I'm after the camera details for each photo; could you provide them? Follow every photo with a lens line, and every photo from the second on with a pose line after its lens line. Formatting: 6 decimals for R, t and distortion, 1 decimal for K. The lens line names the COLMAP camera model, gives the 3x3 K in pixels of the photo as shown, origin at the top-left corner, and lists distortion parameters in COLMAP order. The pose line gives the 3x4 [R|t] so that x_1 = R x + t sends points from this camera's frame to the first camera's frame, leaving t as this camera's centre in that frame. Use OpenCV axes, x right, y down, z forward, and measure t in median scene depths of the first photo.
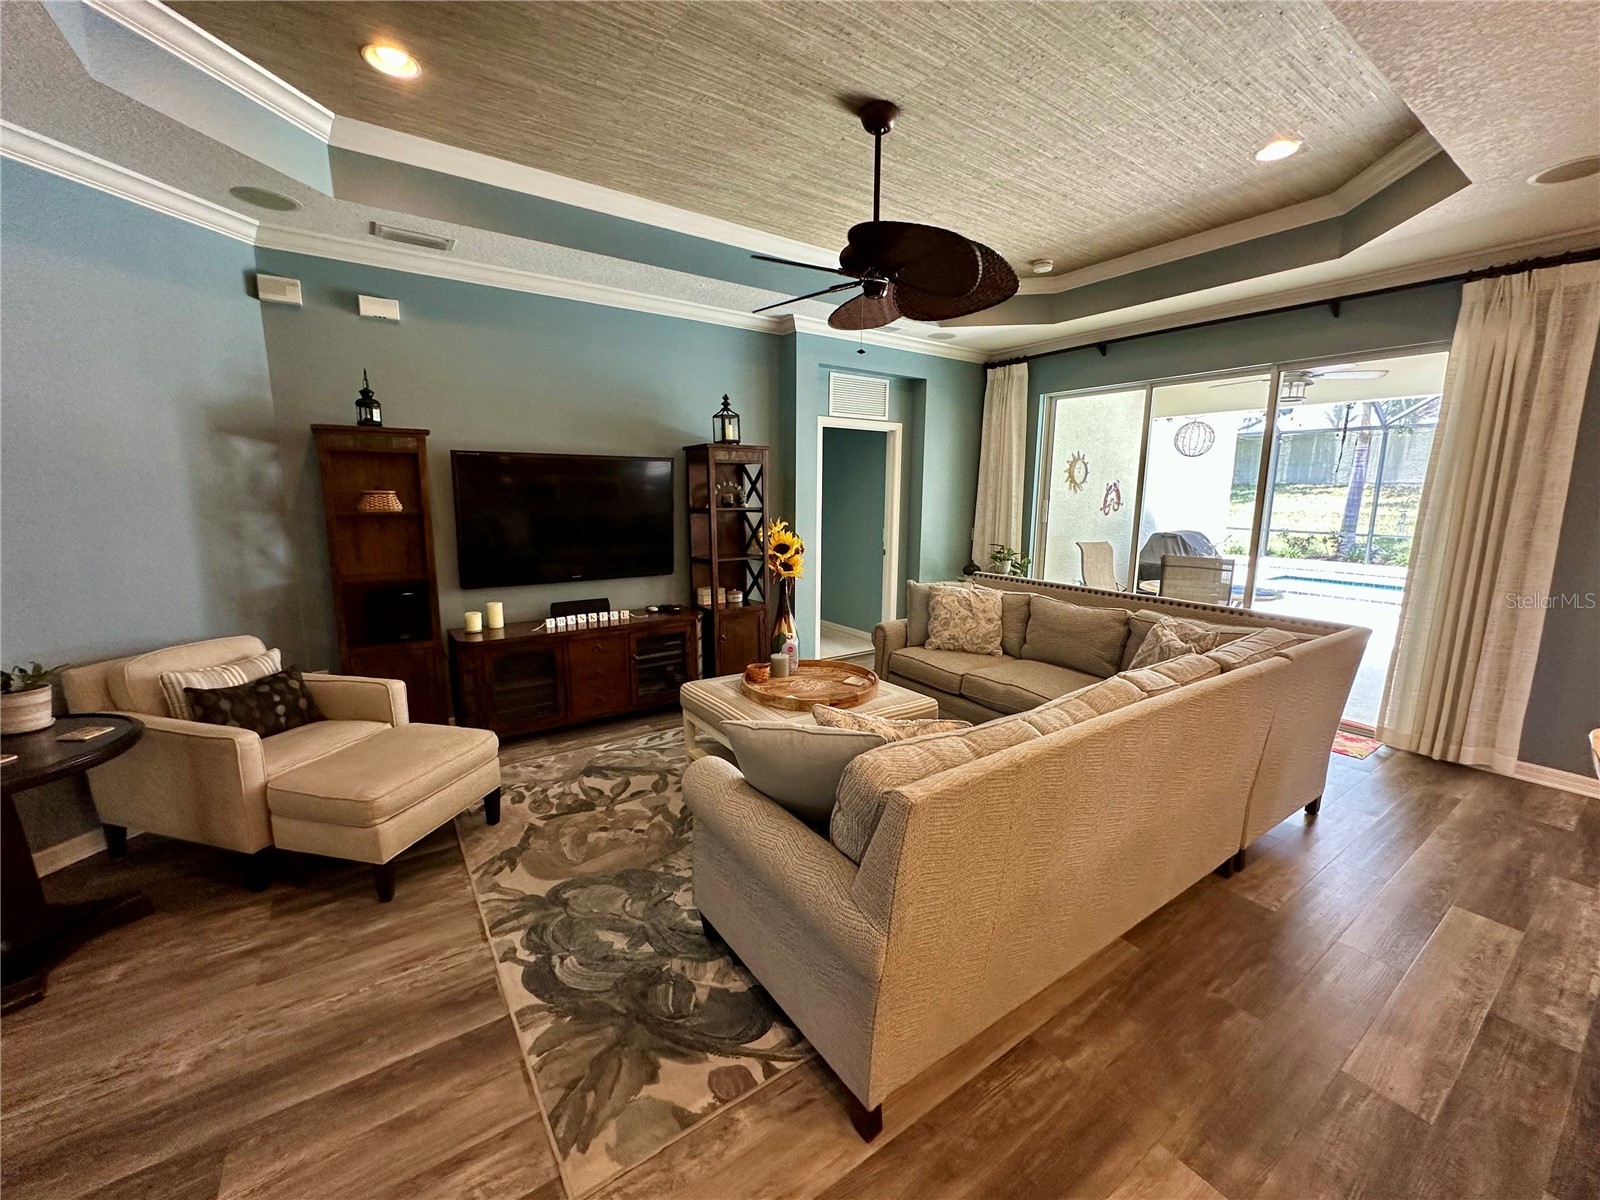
lens RADIAL K [[637.3, 0, 803.1], [0, 637.3, 595.3], [0, 0, 1]] dist [-0.002470, 0.000375]
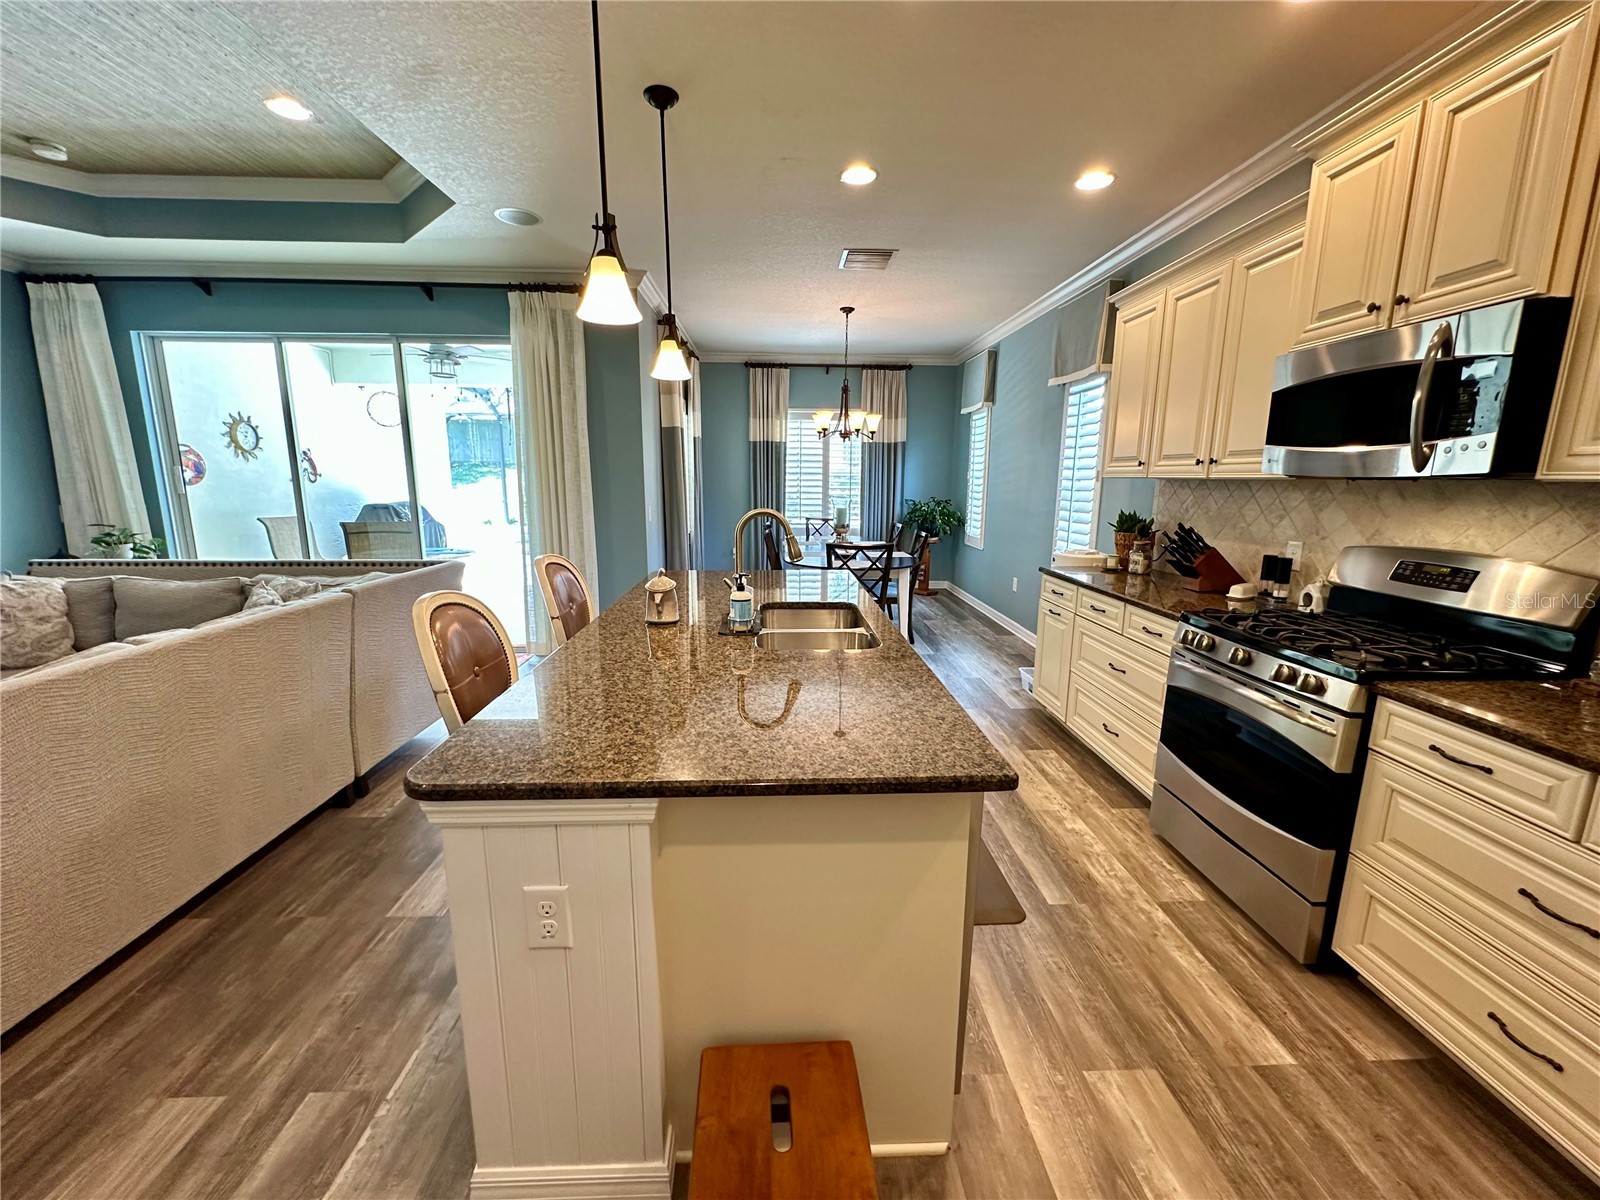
lens RADIAL K [[637.3, 0, 803.1], [0, 637.3, 595.3], [0, 0, 1]] dist [-0.002470, 0.000375]
pose [[0.532611, -0.160812, 0.830942, 0.155637], [0.137339, 0.985193, 0.102634, 0.057801], [-0.835143, 0.059456, 0.546810, -0.148481]]
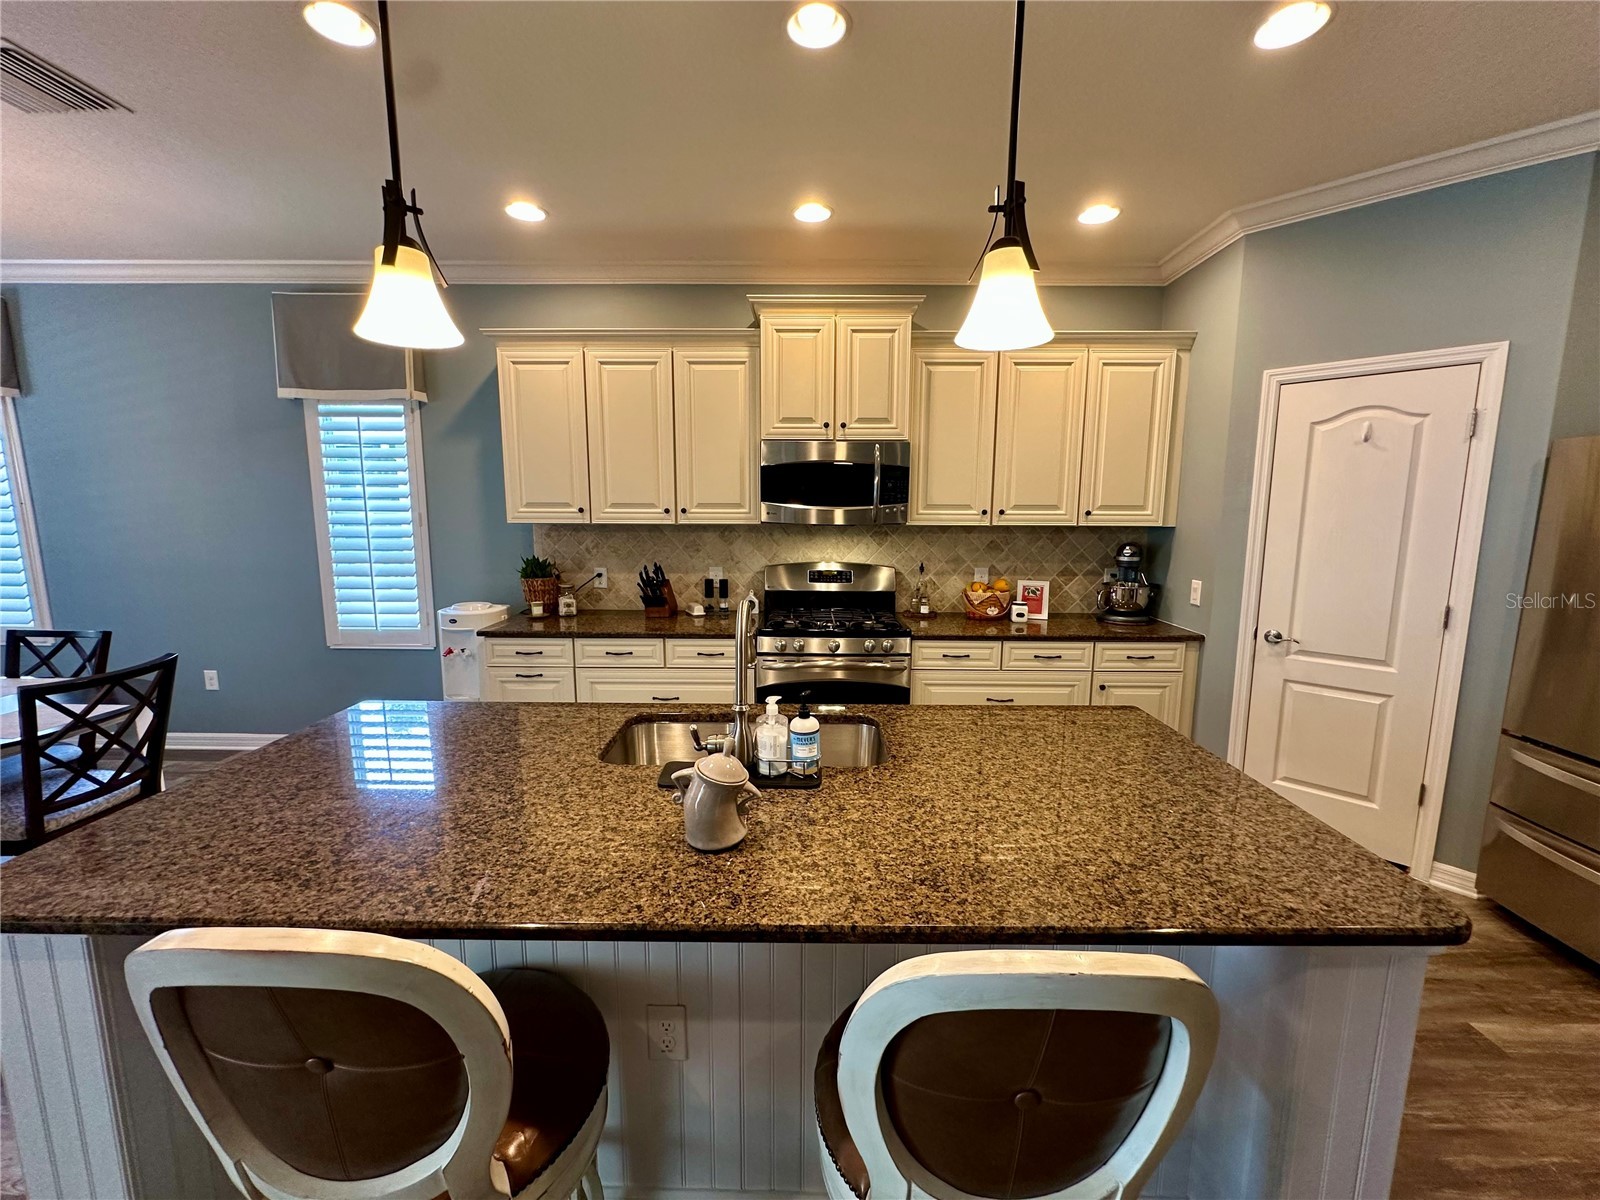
lens RADIAL K [[637.3, 0, 803.1], [0, 637.3, 595.3], [0, 0, 1]] dist [-0.002470, 0.000375]
pose [[-0.815005, -0.096054, 0.571437, 0.417659], [0.084393, 0.955973, 0.281057, -0.108866], [-0.573275, 0.277288, -0.771017, 0.617987]]
